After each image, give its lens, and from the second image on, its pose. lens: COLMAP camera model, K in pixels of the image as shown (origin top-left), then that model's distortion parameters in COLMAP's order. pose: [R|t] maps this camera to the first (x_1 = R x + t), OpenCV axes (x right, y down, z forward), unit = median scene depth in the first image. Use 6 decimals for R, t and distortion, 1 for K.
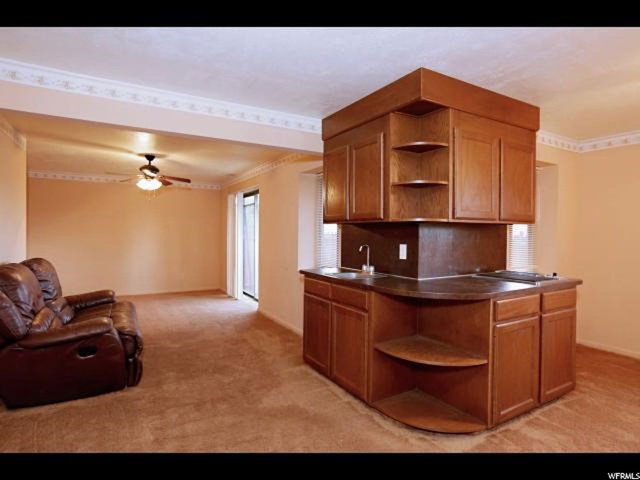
lens RADIAL K [[352.2, 0, 321.4], [0, 352.2, 238.5], [0, 0, 1]] dist [-0.017719, 0.003473]
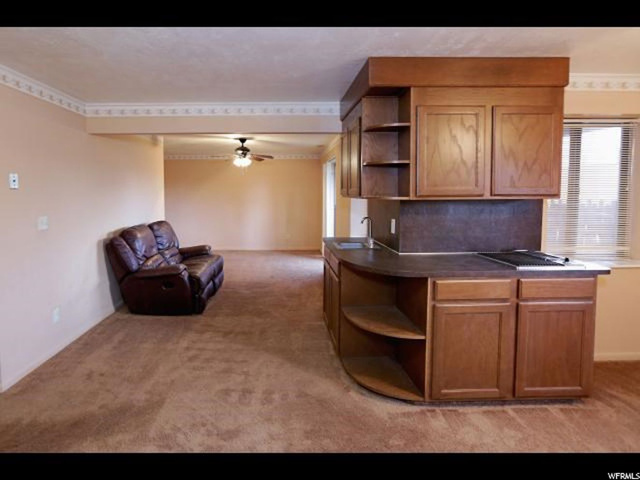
lens RADIAL K [[370.5, 0, 289.8], [0, 370.5, 213.8], [0, 0, 1]] dist [-0.028029, 0.000658]
pose [[0.865351, 0.019282, -0.500795, 0.549276], [0.002643, 0.999070, 0.043034, -0.049305], [0.501159, -0.038564, 0.864496, -0.097803]]
